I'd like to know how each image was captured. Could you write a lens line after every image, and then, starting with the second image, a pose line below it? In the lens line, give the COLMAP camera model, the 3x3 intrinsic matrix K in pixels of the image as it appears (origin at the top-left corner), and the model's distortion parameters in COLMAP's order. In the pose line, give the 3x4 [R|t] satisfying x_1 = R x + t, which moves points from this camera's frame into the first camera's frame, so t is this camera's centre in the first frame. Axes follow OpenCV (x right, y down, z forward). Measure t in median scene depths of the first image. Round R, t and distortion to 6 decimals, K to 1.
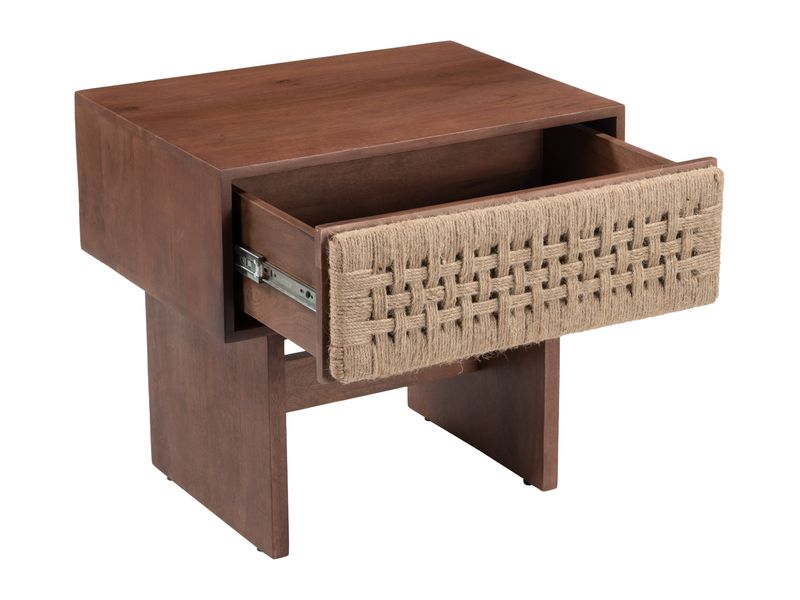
lens RADIAL K [[2346.1, 0, 400.0], [0, 2346.1, 300.0], [0, 0, 1]] dist [0.053299, 0.320991]
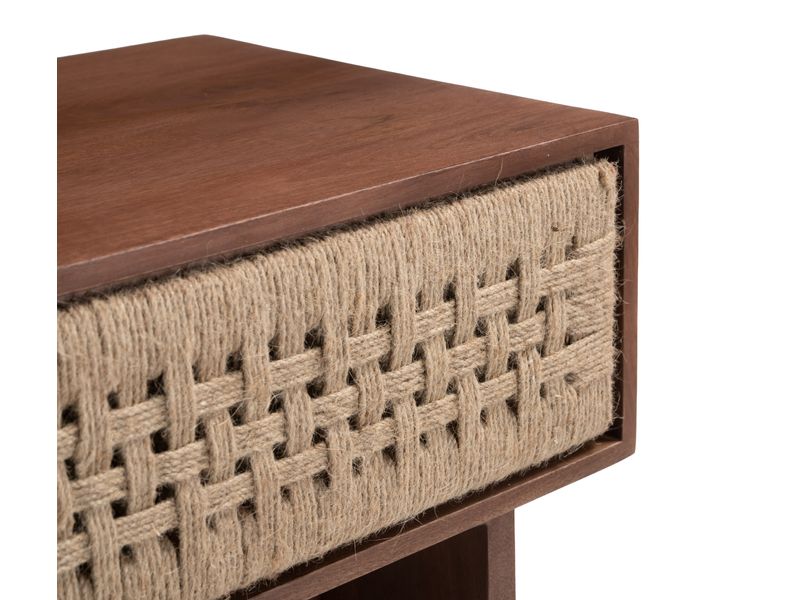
lens RADIAL K [[1753.5, 0, 400.0], [0, 1753.5, 300.0], [0, 0, 1]] dist [-0.011026, 0.020914]
pose [[0.978744, -0.087563, 0.185451, 0.025689], [0.089609, 0.995973, -0.002663, -0.031137], [-0.184472, 0.019224, 0.982650, 0.672945]]
